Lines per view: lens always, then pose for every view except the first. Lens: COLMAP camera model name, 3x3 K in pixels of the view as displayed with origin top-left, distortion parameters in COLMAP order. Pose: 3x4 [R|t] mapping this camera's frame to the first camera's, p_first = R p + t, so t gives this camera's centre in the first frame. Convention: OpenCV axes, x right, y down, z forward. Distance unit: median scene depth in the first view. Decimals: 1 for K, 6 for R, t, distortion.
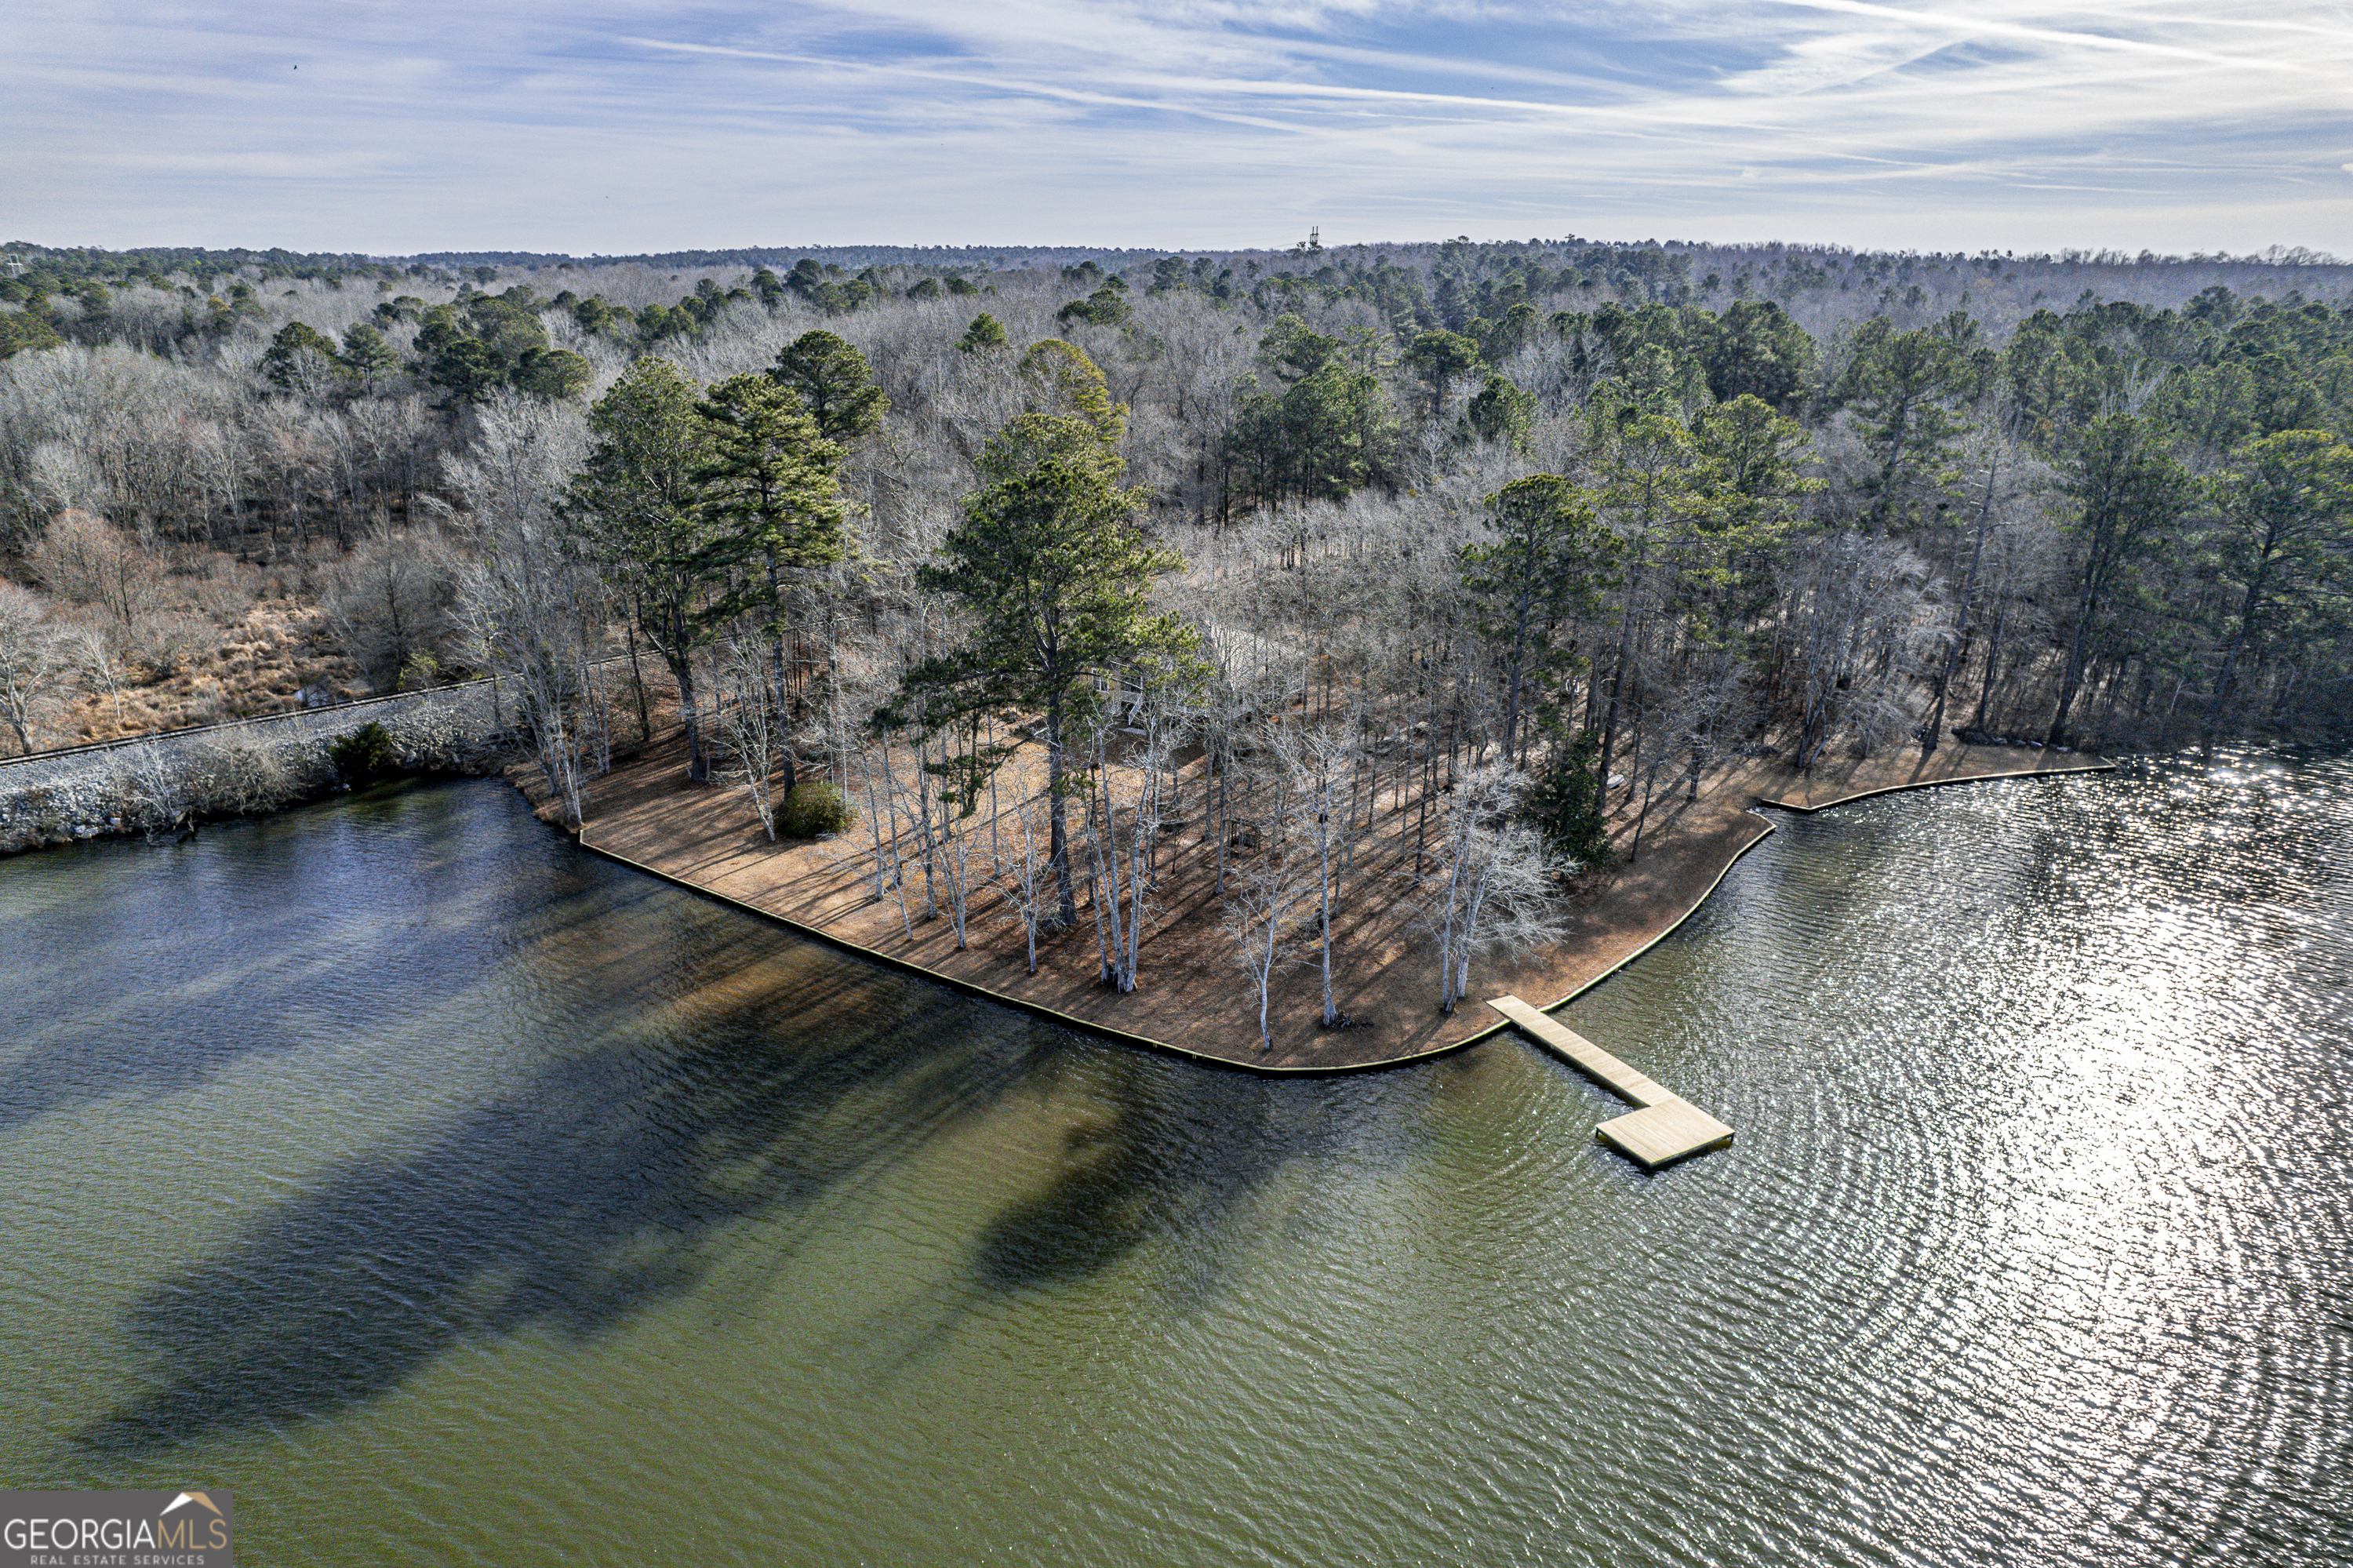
lens RADIAL K [[1524.5, 0, 1185.6], [0, 1524.5, 782.2], [0, 0, 1]] dist [-0.080394, 0.065770]
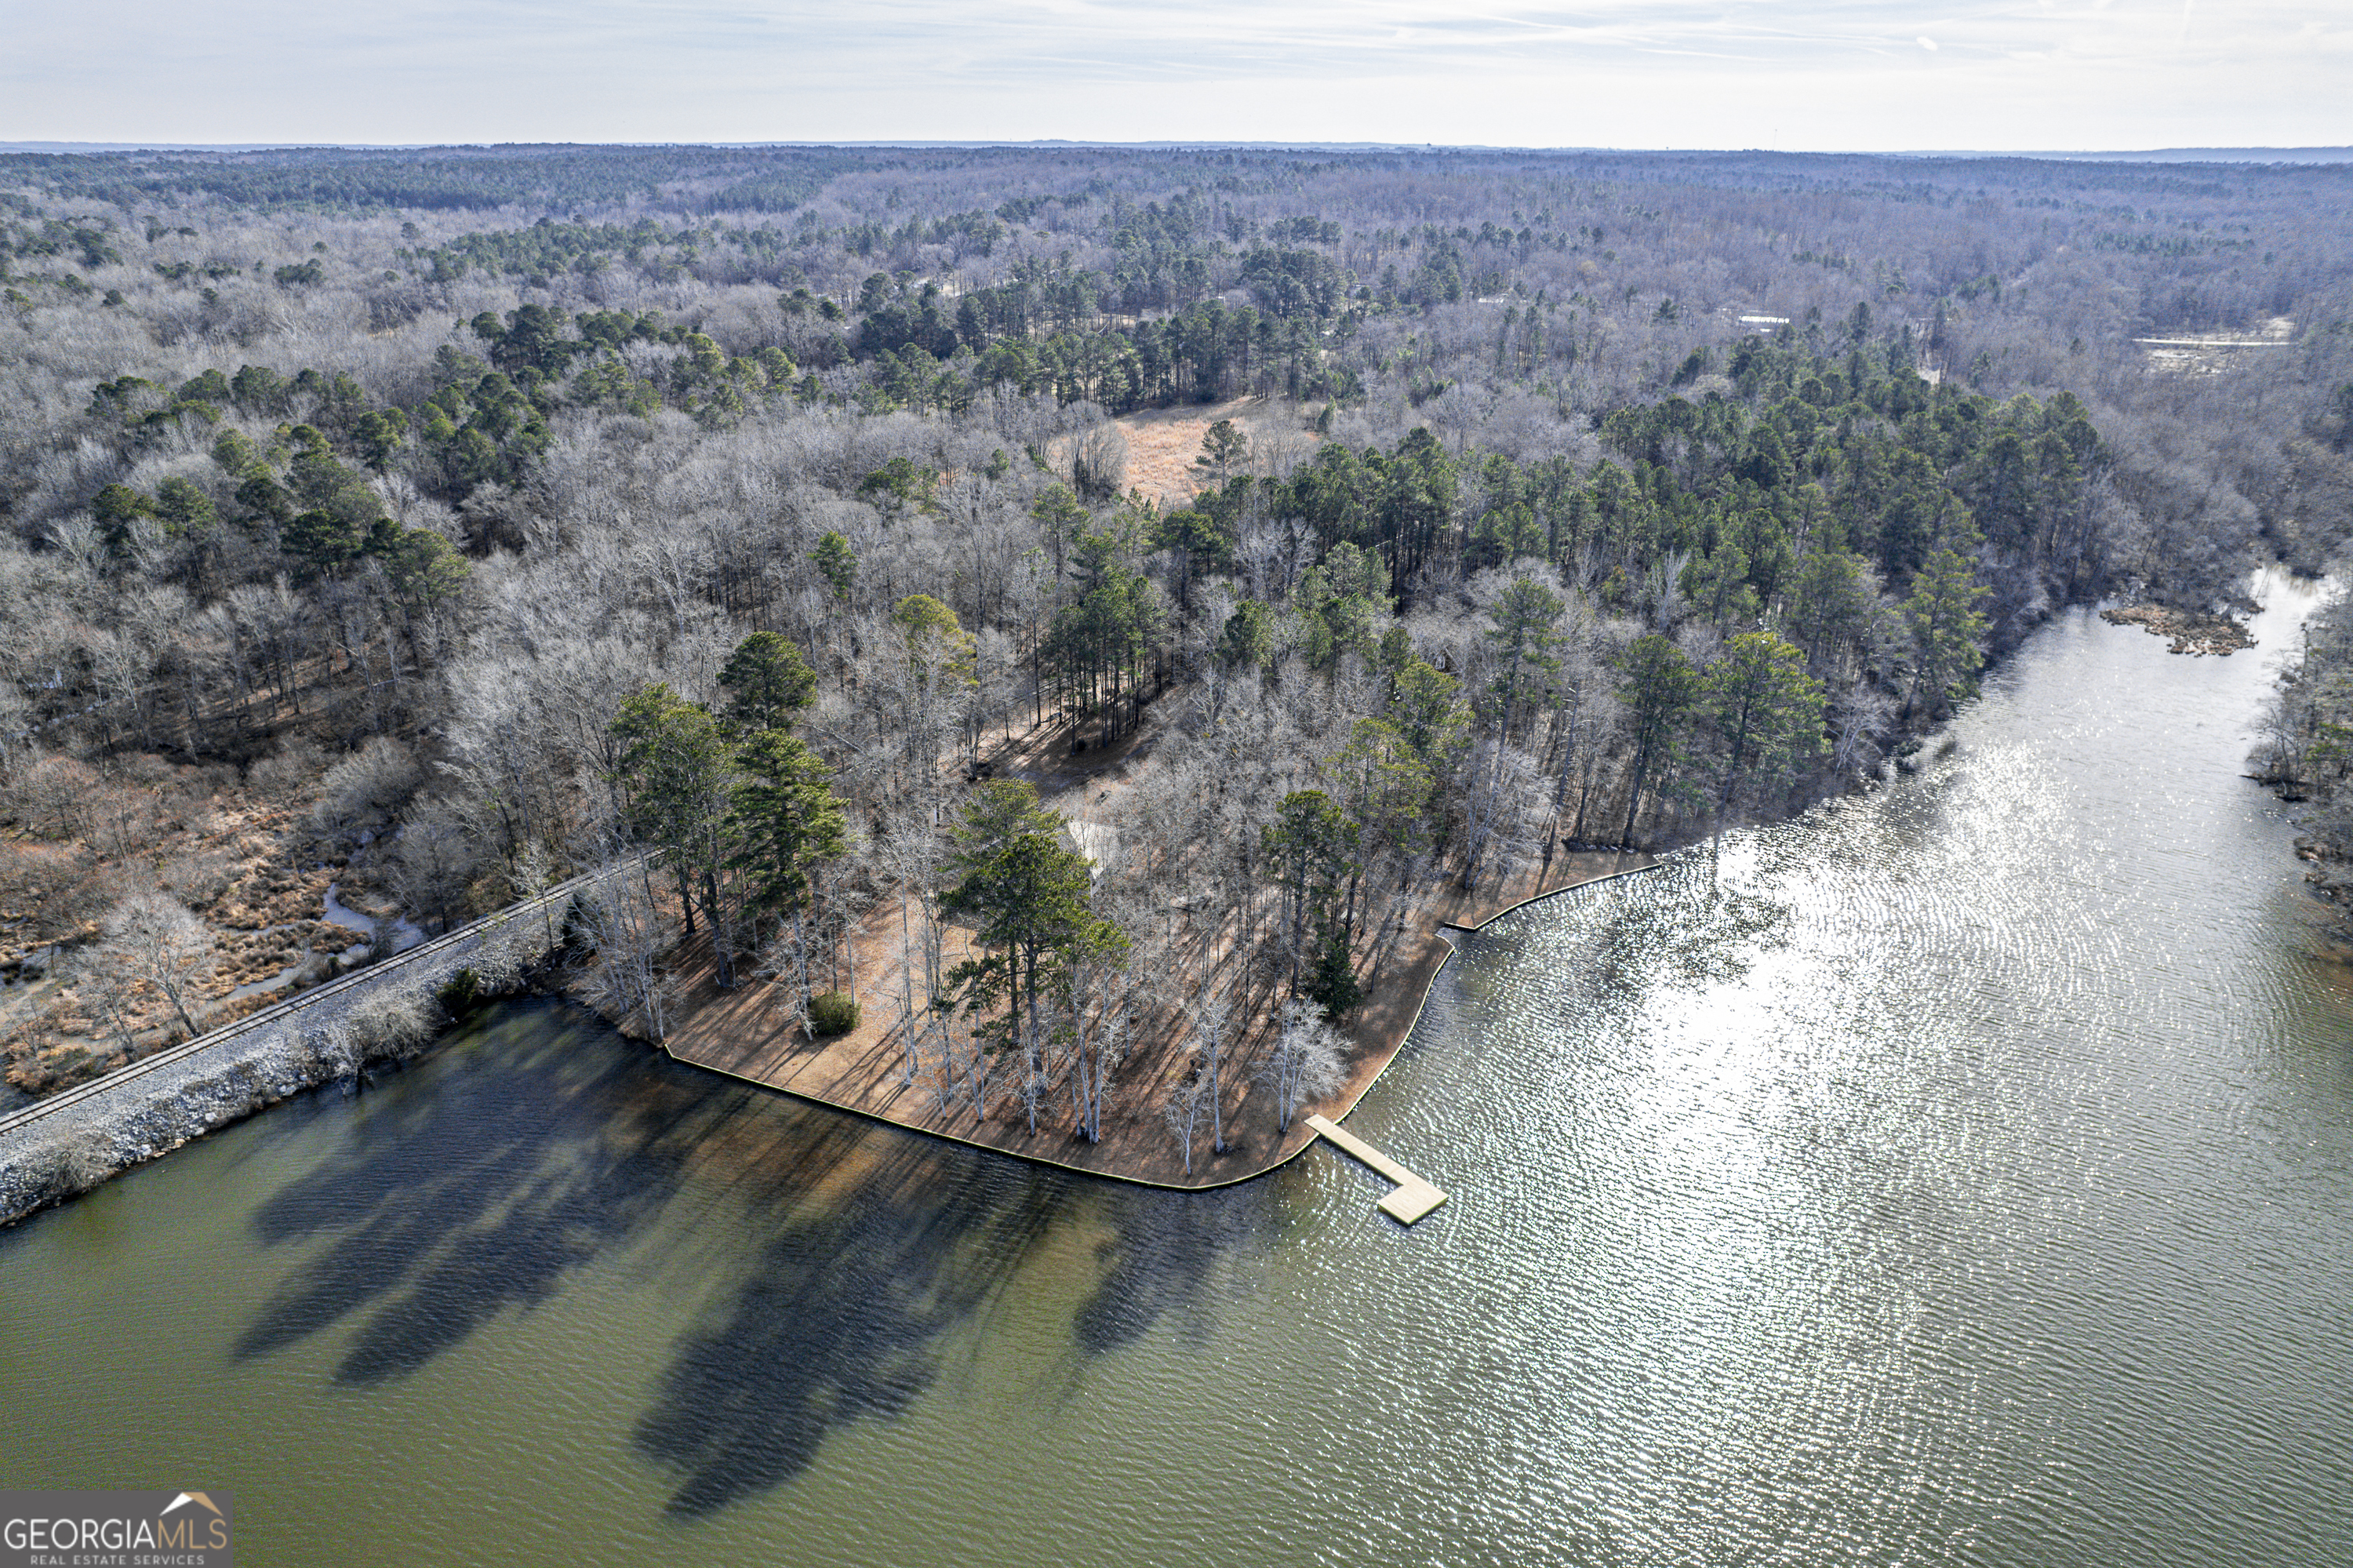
lens RADIAL K [[1524.5, 0, 1185.6], [0, 1524.5, 782.2], [0, 0, 1]] dist [-0.080394, 0.065770]
pose [[0.975058, -0.086472, 0.204414, -0.215383], [0.069910, 0.993760, 0.086914, -0.341002], [-0.210654, -0.070455, 0.975018, -0.532281]]
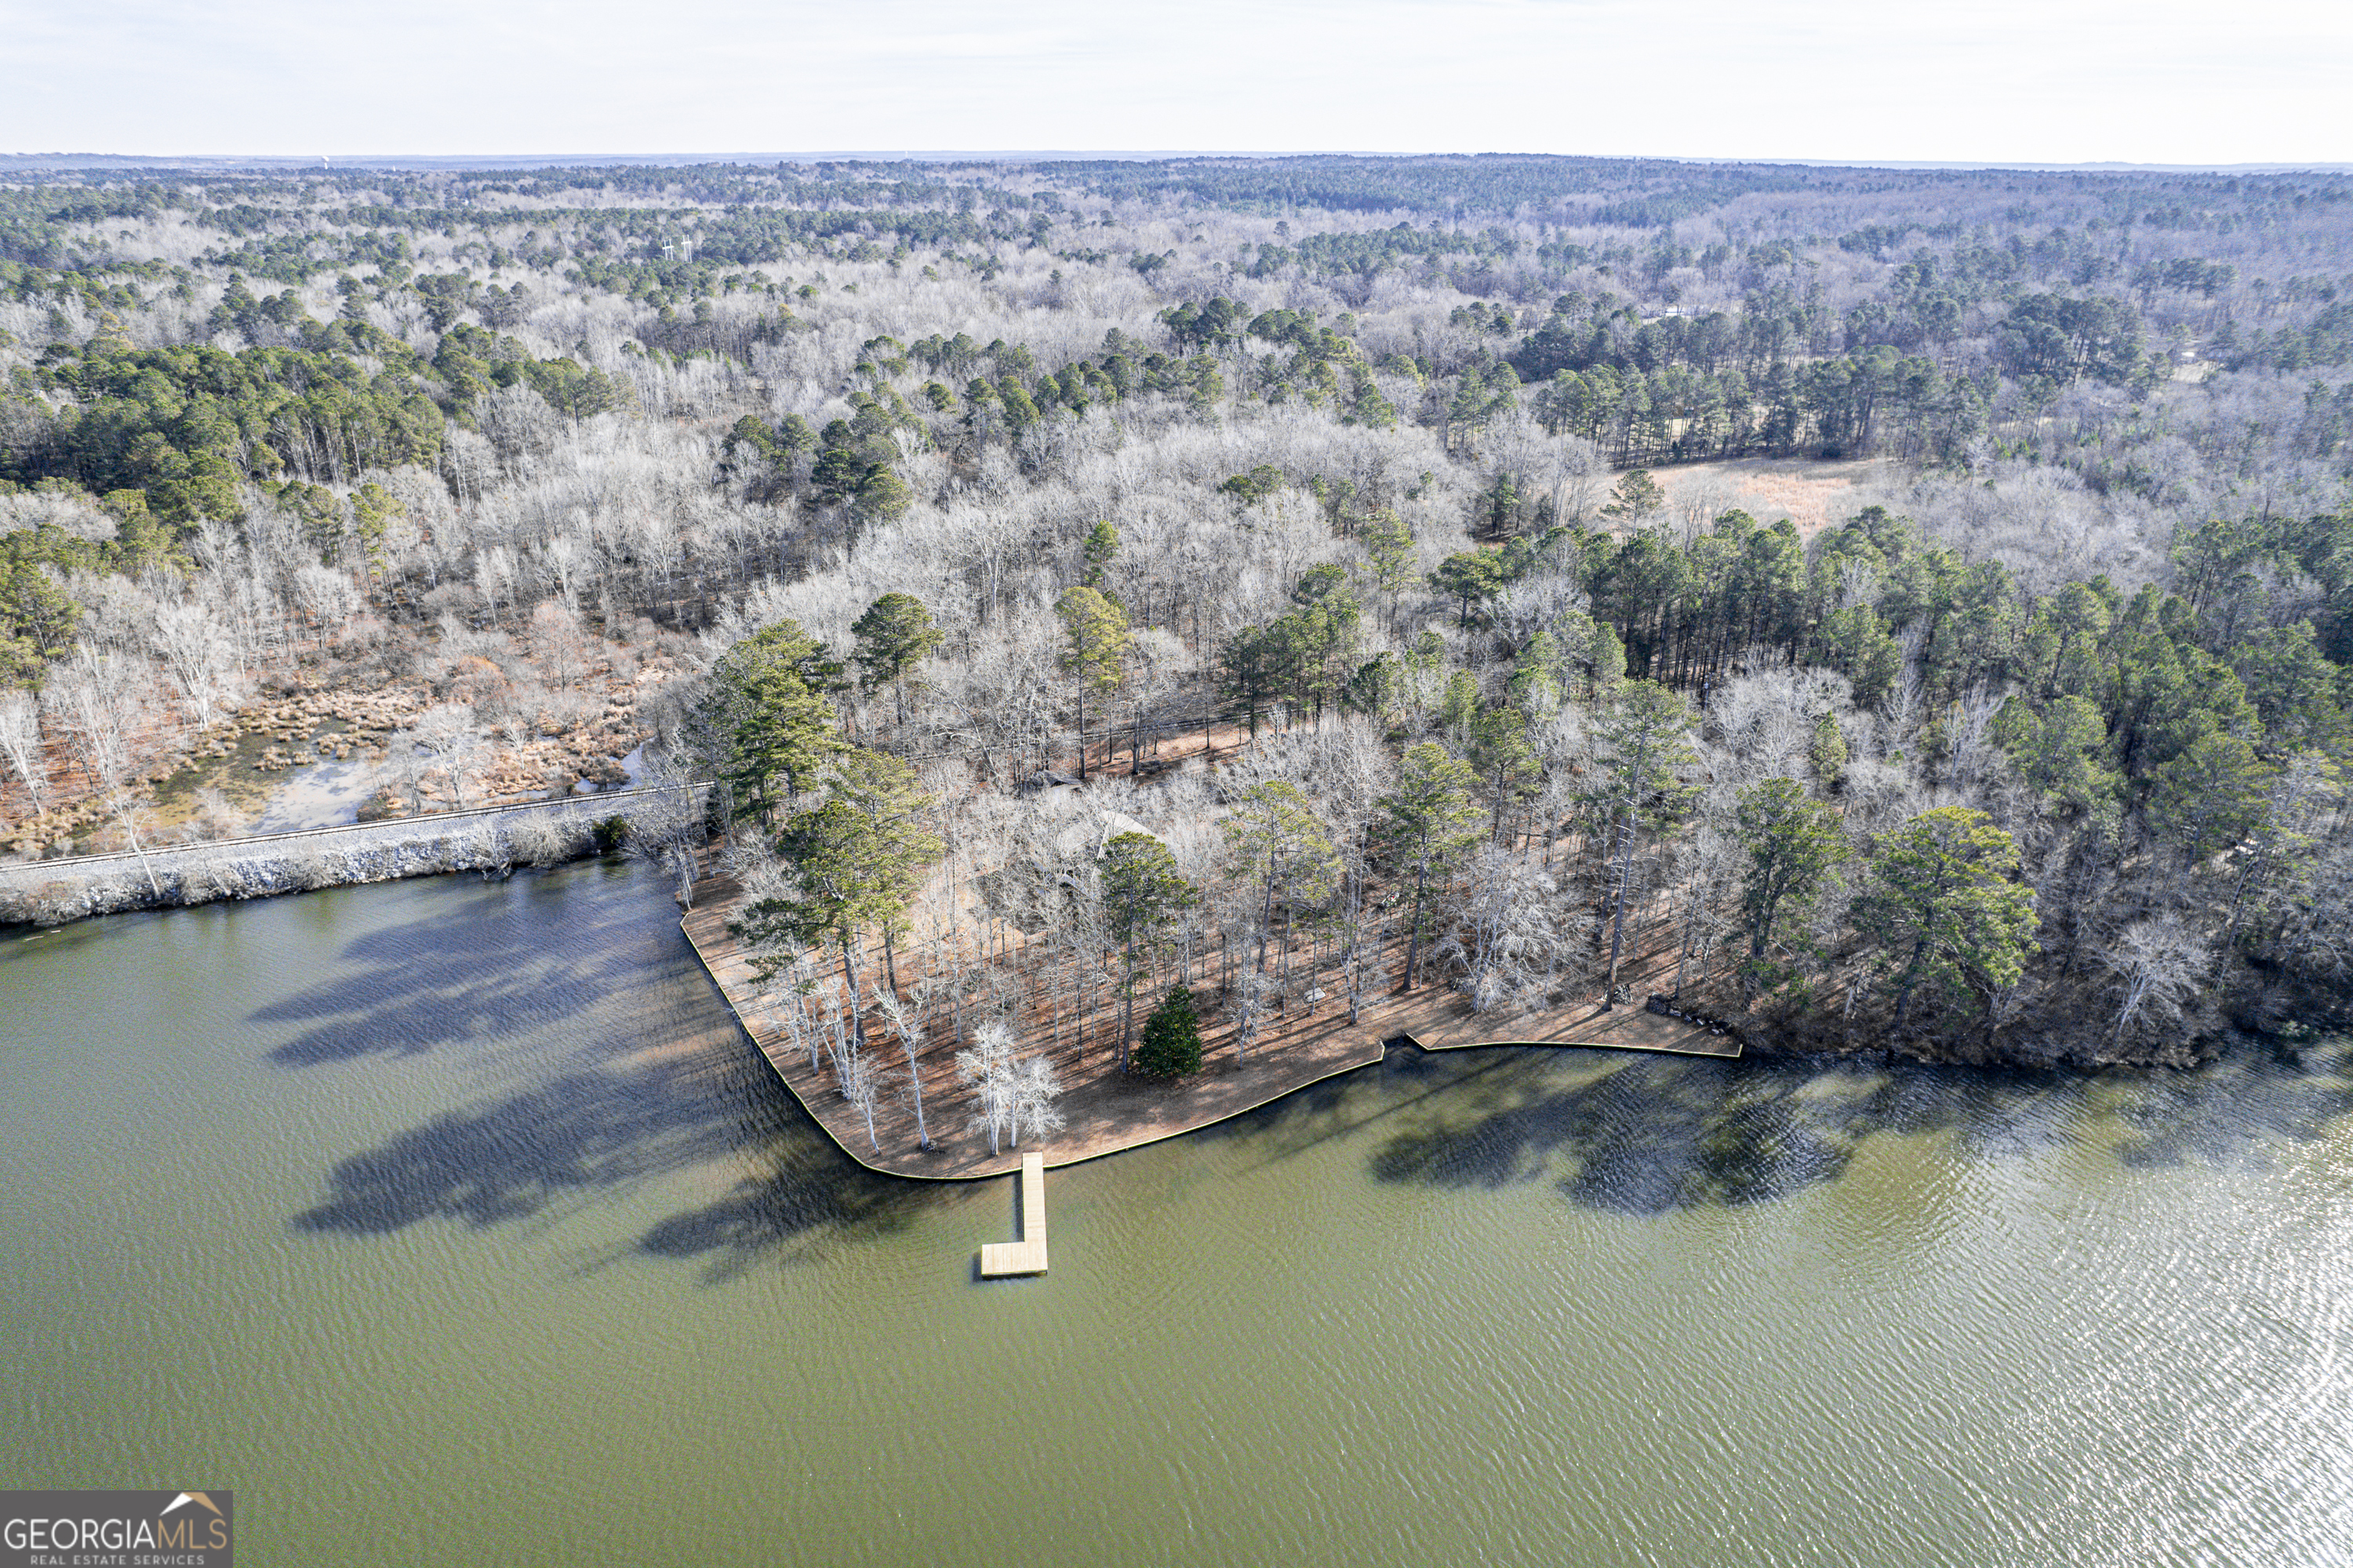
lens RADIAL K [[1524.5, 0, 1185.6], [0, 1524.5, 782.2], [0, 0, 1]] dist [-0.080394, 0.065770]
pose [[0.926996, 0.147982, -0.344646, 0.764697], [-0.122783, 0.987976, 0.093960, -0.384099], [0.354406, -0.044784, 0.934019, -0.429271]]
